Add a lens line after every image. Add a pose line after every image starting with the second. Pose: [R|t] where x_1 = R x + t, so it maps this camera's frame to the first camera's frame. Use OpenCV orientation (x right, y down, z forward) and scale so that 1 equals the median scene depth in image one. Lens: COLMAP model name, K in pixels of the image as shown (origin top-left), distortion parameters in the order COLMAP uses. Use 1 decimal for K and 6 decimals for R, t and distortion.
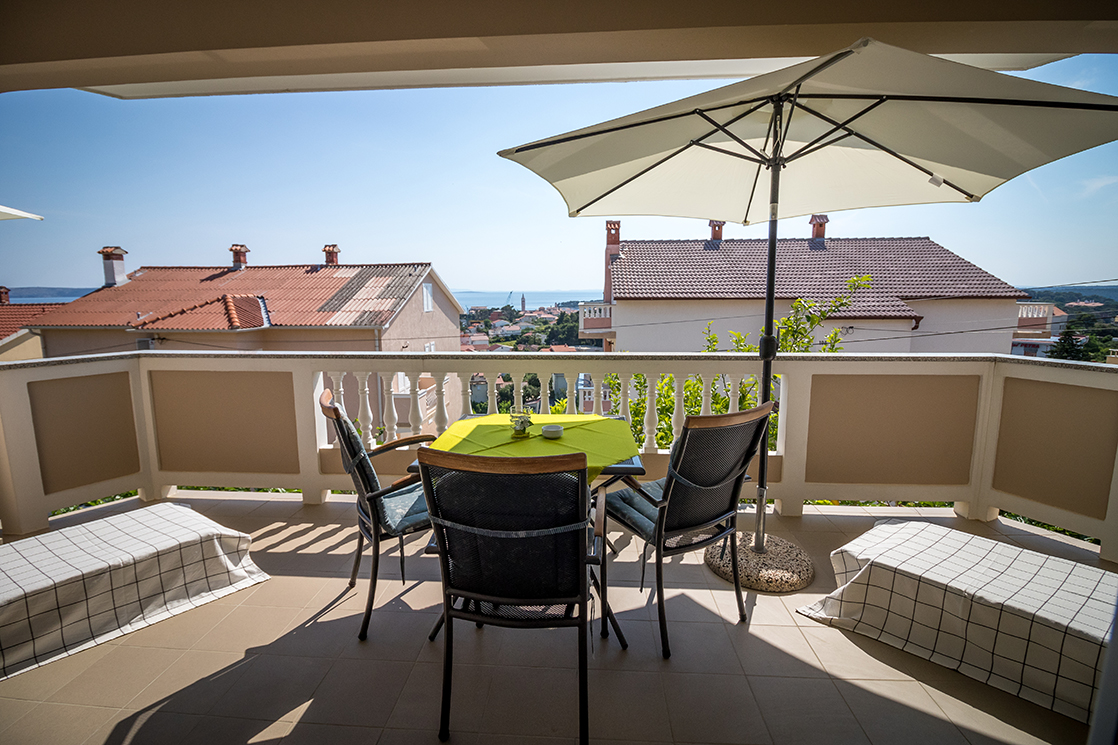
lens RADIAL K [[514.2, 0, 557.4], [0, 514.2, 372.5], [0, 0, 1]] dist [0.010236, 0.000639]
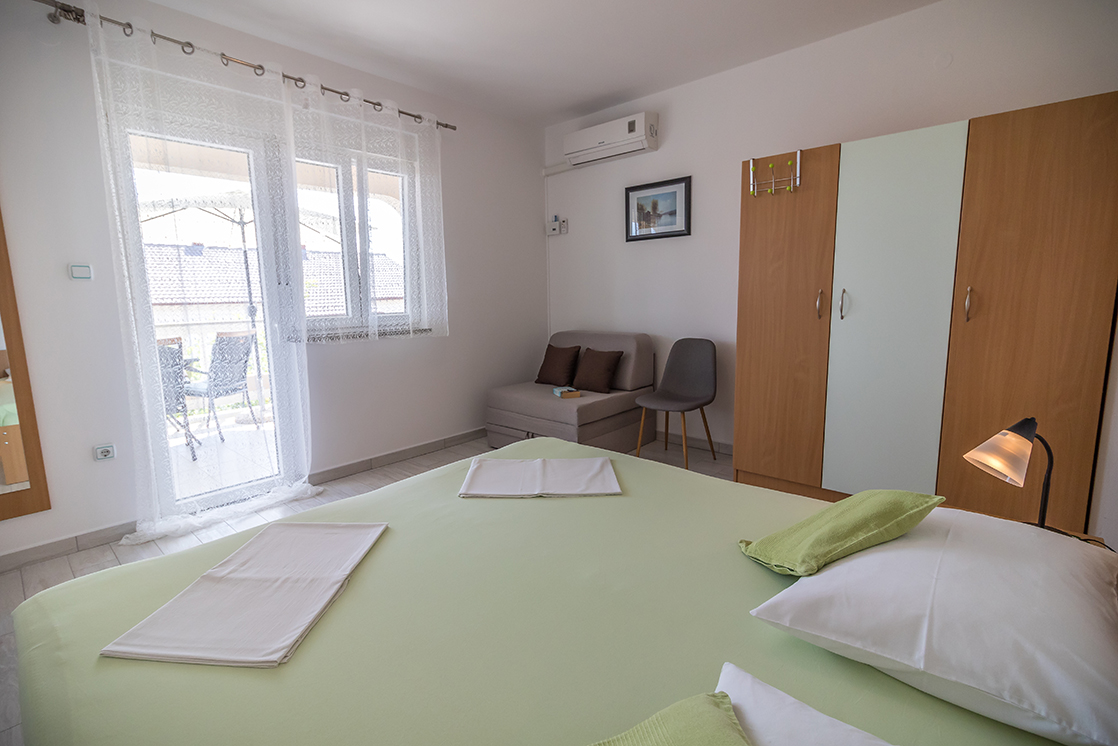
lens RADIAL K [[514.2, 0, 559.9], [0, 514.2, 373.9], [0, 0, 1]] dist [0.010236, 0.000639]
pose [[0.620392, -0.114404, 0.775903, -0.559914], [0.121727, 0.991361, 0.048843, 0.318260], [-0.774788, 0.064147, 0.628959, -1.502737]]
